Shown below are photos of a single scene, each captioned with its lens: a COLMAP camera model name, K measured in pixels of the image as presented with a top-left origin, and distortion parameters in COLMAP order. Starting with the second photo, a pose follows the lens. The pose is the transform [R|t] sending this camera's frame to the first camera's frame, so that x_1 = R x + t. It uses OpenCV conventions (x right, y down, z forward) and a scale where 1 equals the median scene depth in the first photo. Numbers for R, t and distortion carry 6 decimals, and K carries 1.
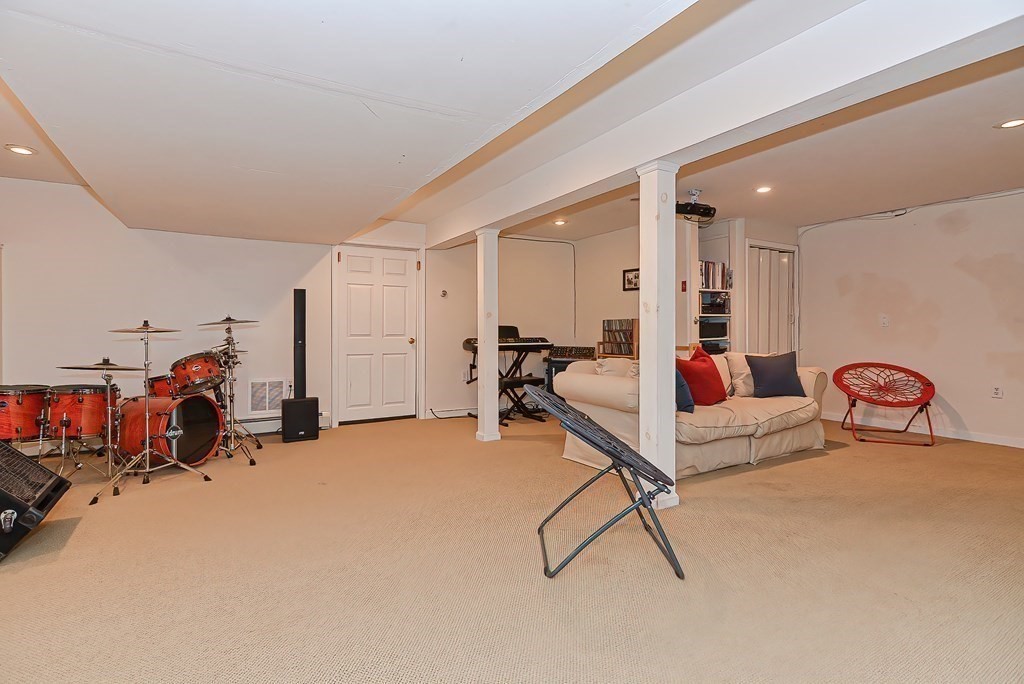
lens RADIAL K [[501.6, 0, 515.3], [0, 501.6, 332.9], [0, 0, 1]] dist [0.007829, -0.012235]
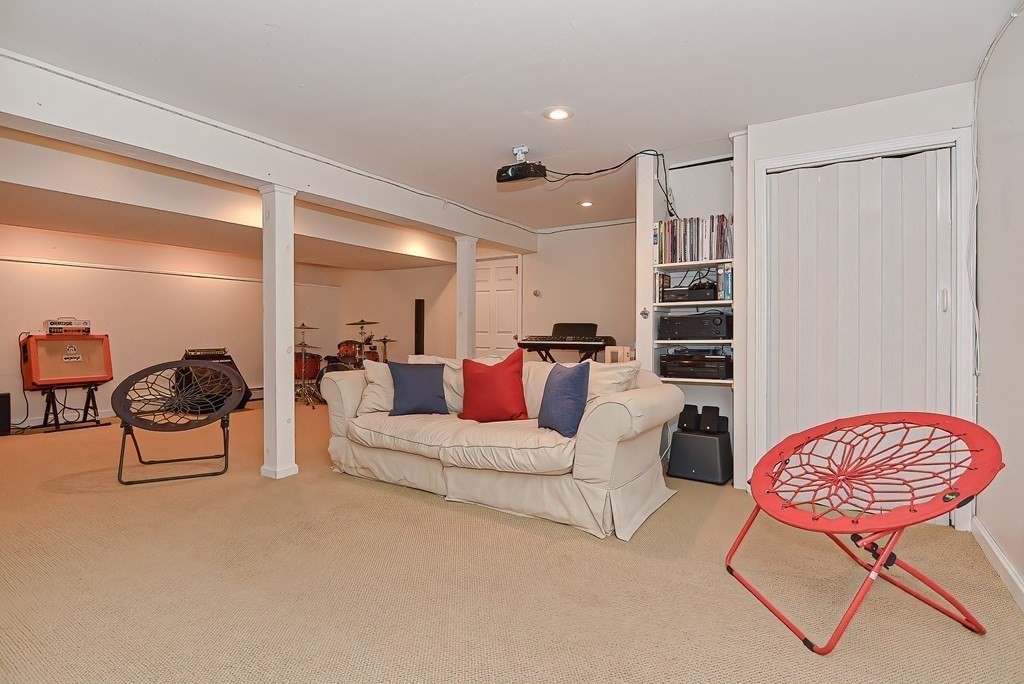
lens RADIAL K [[501.6, 0, 515.3], [0, 501.6, 332.9], [0, 0, 1]] dist [0.007829, -0.012235]
pose [[0.440624, 0.008316, -0.897653, 0.854528], [-0.006434, 0.999961, 0.006105, -0.001383], [0.897669, 0.003085, 0.440661, 0.529356]]
